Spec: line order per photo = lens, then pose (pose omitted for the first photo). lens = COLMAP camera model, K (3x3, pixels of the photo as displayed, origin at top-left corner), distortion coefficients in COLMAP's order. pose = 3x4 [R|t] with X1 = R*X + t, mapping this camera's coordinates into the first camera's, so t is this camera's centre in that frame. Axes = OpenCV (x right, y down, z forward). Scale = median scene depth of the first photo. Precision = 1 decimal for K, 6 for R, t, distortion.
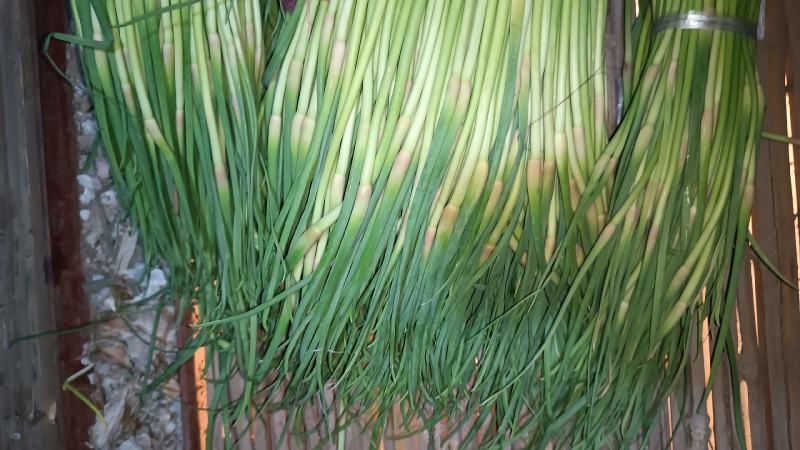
lens RADIAL K [[609.5, 0, 403.6], [0, 609.5, 246.7], [0, 0, 1]] dist [0.002885, -0.002663]
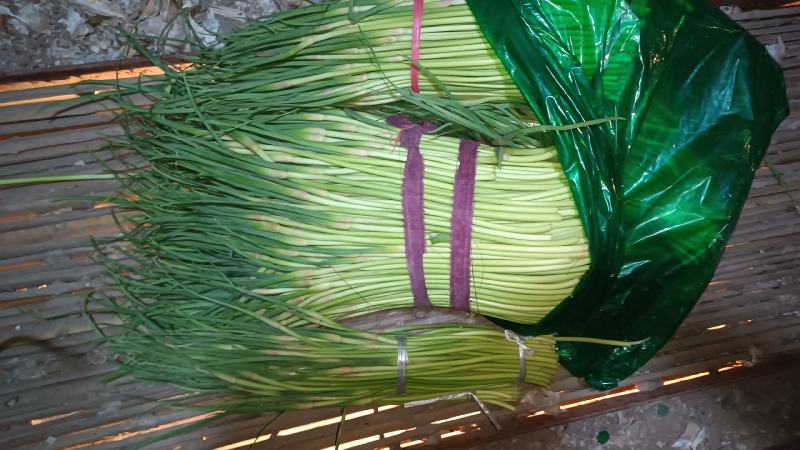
lens RADIAL K [[609.5, 0, 403.6], [0, 609.5, 246.7], [0, 0, 1]] dist [0.002885, -0.002663]
pose [[0.106883, 0.993318, 0.043537, 0.085495], [-0.968769, 0.113895, -0.220258, -0.020940], [-0.223745, -0.018636, 0.974470, -0.631419]]
